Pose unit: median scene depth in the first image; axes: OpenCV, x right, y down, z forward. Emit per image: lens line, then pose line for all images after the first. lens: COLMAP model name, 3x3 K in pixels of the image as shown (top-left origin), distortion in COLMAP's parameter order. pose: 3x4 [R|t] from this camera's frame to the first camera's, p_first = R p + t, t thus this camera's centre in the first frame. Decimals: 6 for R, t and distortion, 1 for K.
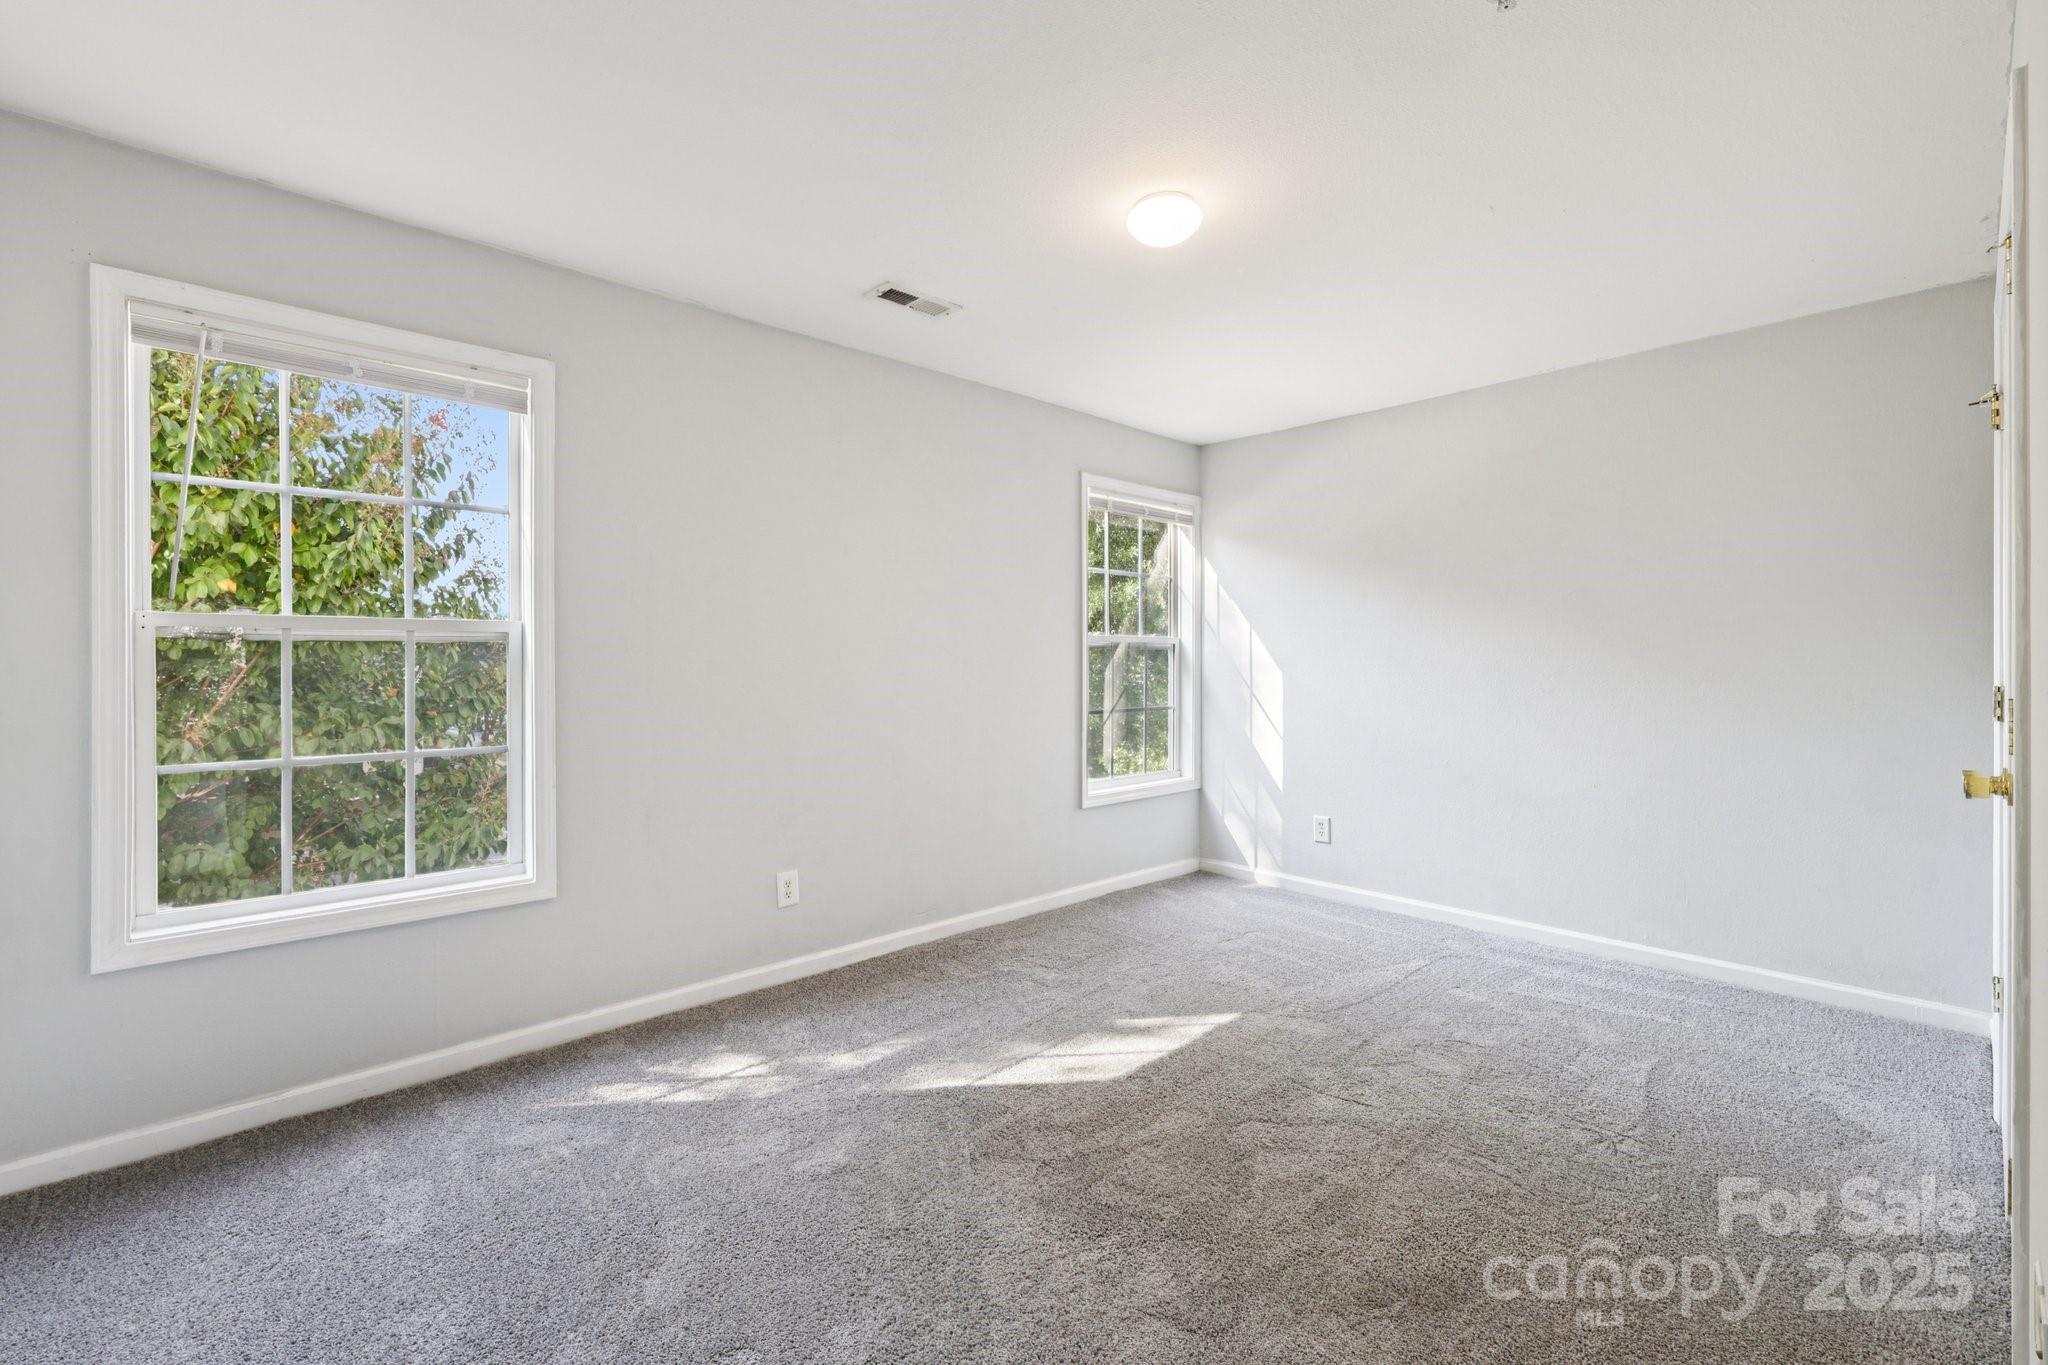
lens RADIAL K [[850.7, 0, 1024.0], [0, 850.7, 682.5], [0, 0, 1]] dist [0.000559, 0.000029]
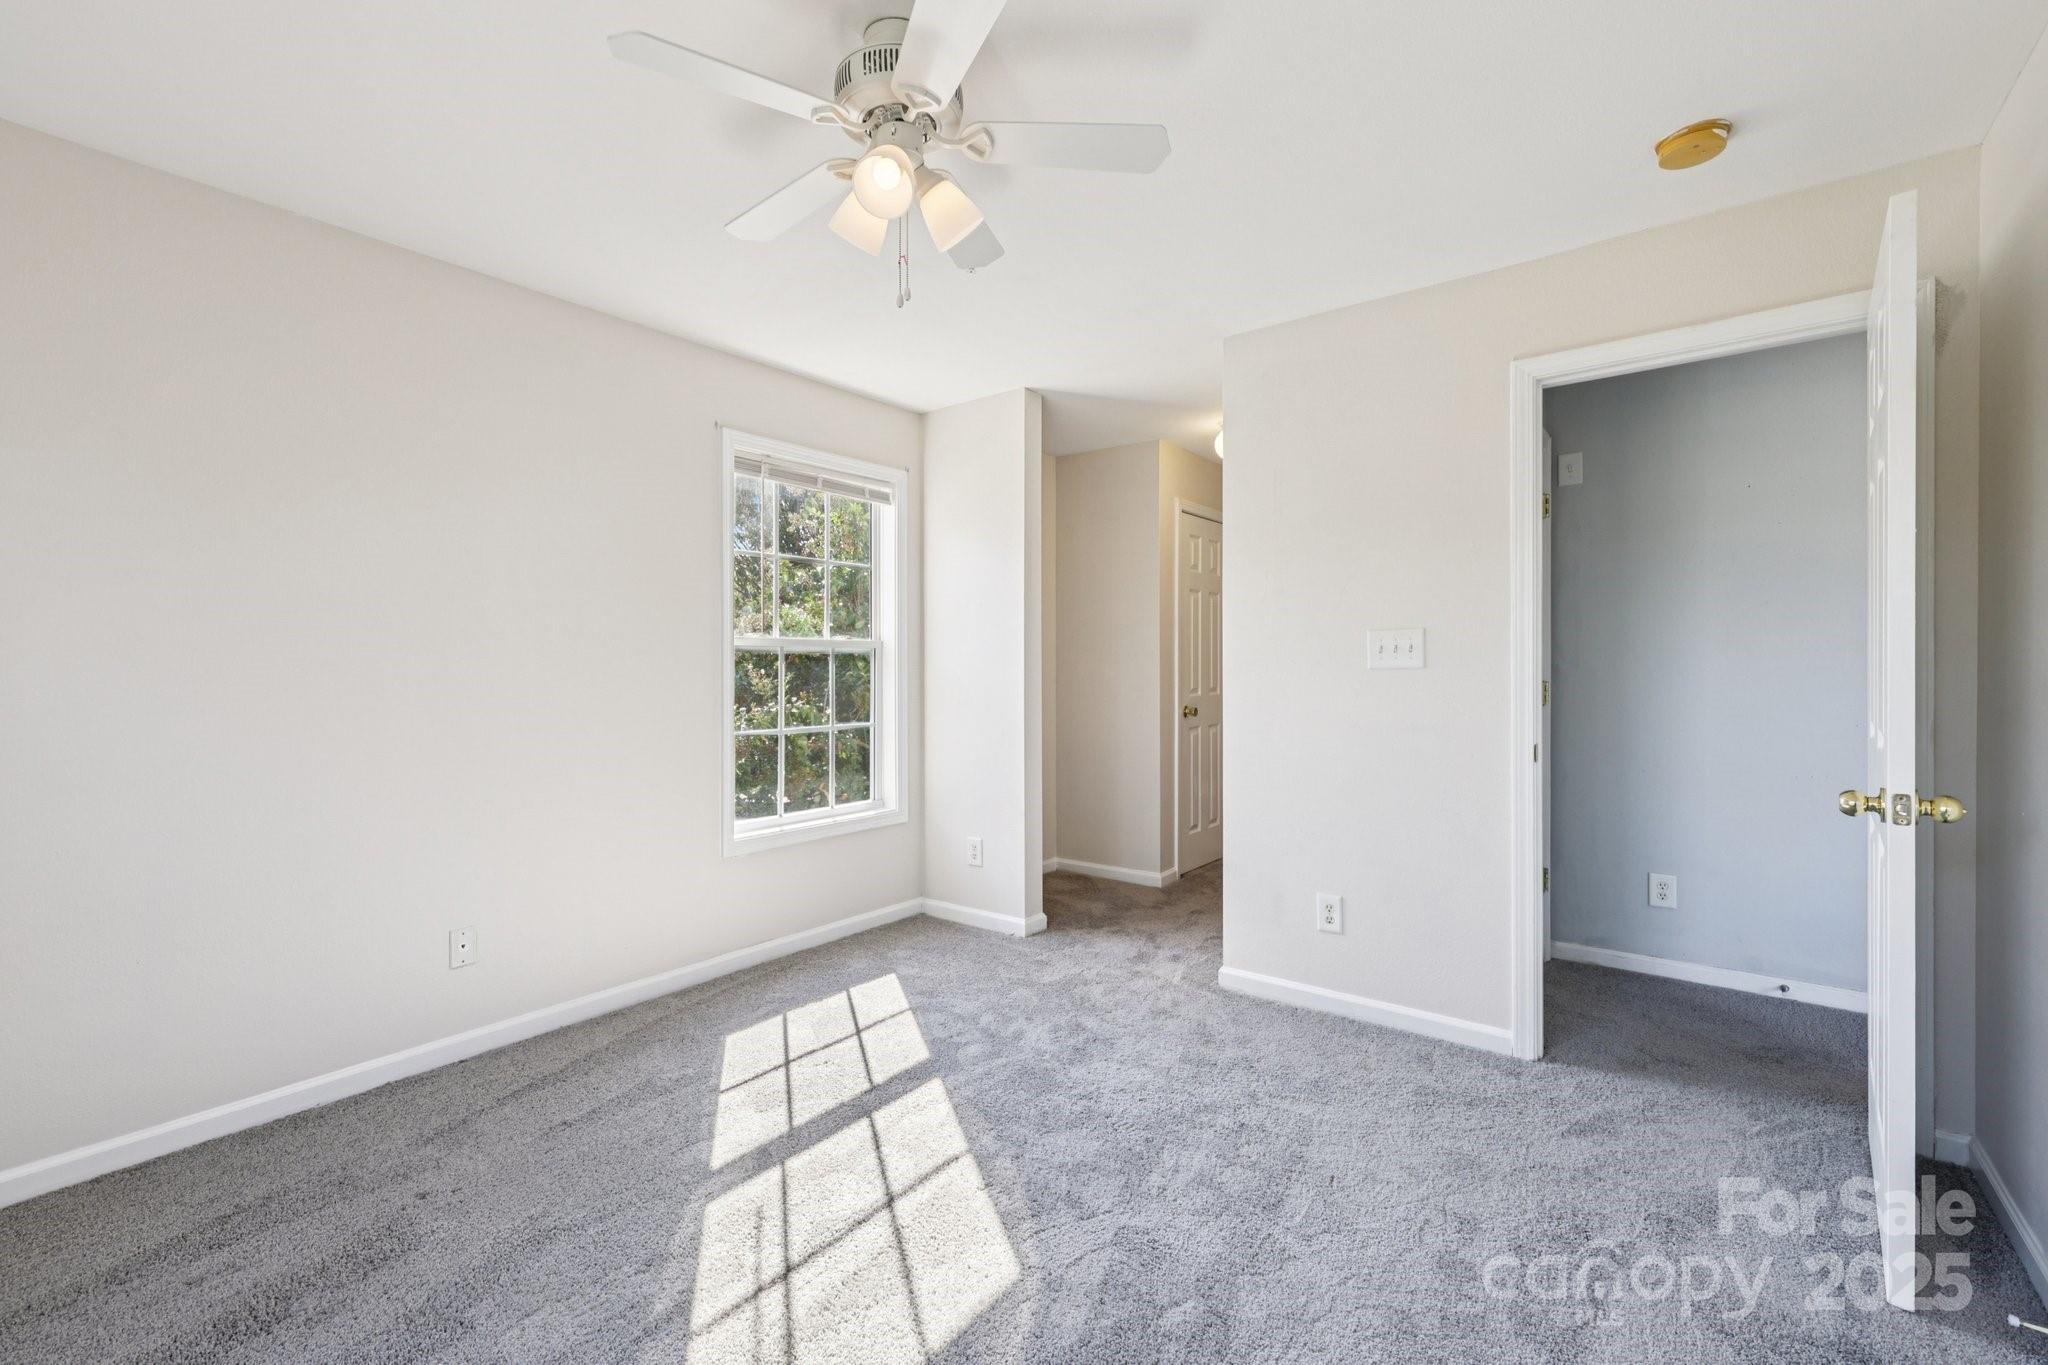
lens RADIAL K [[850.7, 0, 1024.0], [0, 850.7, 682.5], [0, 0, 1]] dist [0.000559, 0.000029]
pose [[0.983651, 0.001721, 0.180077, -0.671007], [-0.000141, 0.999961, -0.008786, 0.017879], [-0.180085, 0.008617, 0.983613, -0.600472]]
